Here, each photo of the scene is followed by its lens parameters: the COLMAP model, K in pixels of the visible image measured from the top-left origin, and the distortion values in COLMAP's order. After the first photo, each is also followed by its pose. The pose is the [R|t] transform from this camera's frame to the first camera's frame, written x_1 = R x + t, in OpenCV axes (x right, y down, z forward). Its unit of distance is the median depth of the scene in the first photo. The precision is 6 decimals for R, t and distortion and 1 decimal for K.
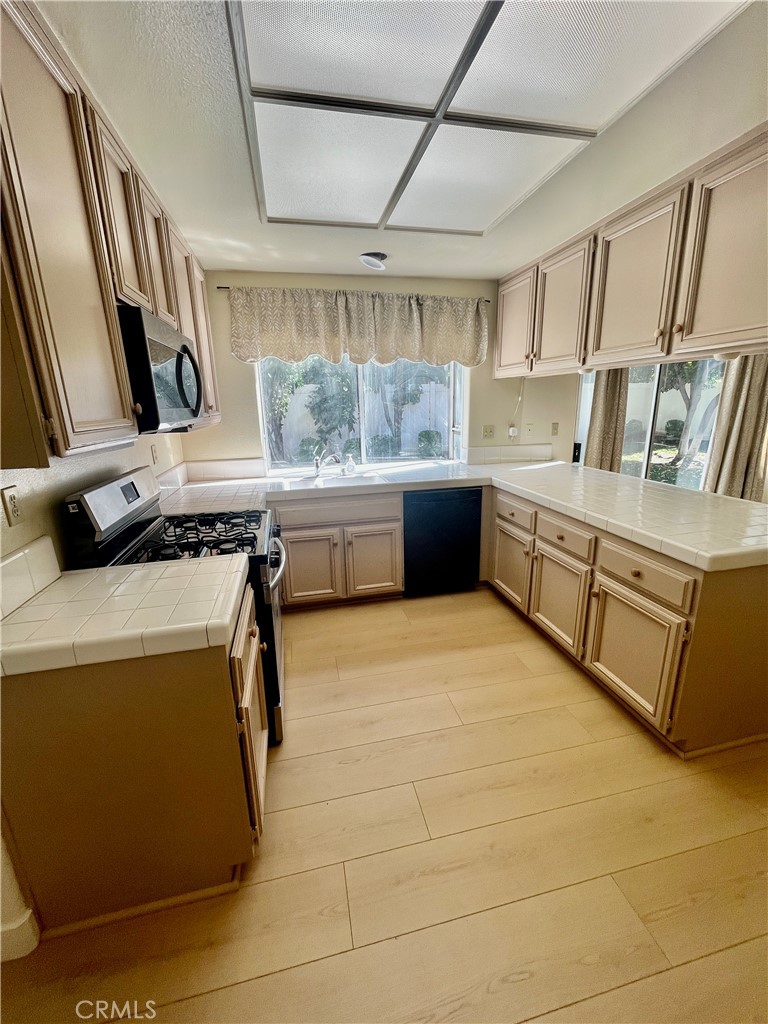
lens RADIAL K [[412.0, 0, 384.5], [0, 412.0, 510.7], [0, 0, 1]] dist [-0.008194, 0.000983]
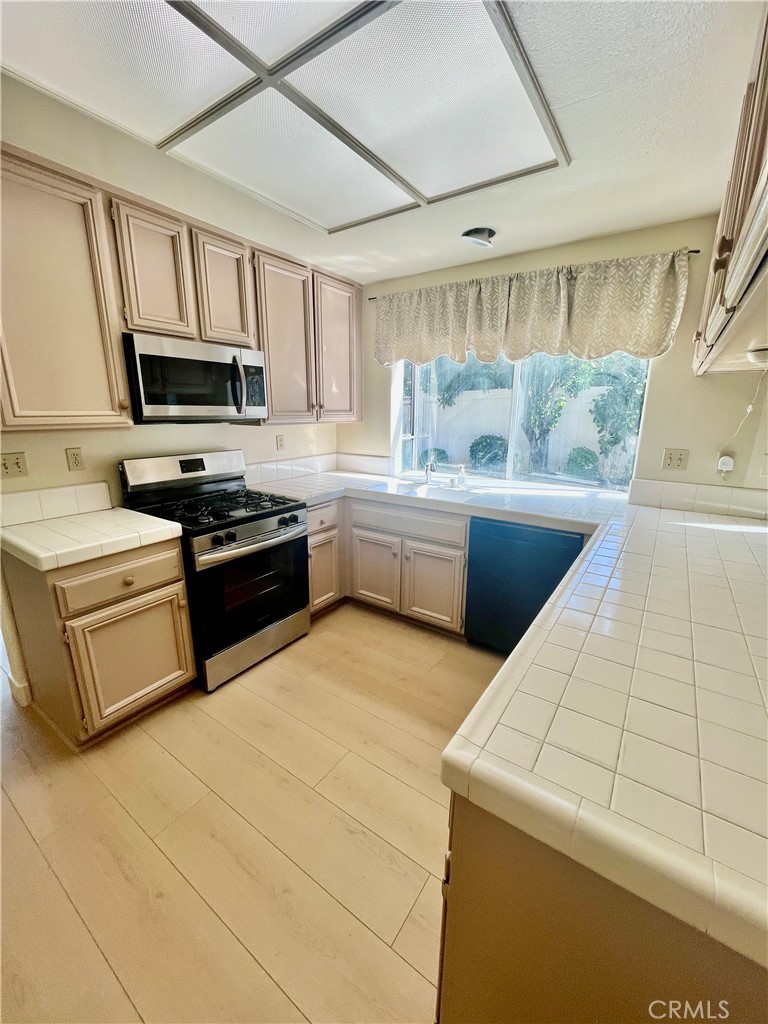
lens RADIAL K [[412.0, 0, 387.4], [0, 412.0, 509.3], [0, 0, 1]] dist [-0.008194, 0.000983]
pose [[0.679221, 0.202250, -0.705517, 0.486797], [-0.208568, 0.974839, 0.078662, -0.085483], [0.703675, 0.093719, 0.704314, 0.290782]]
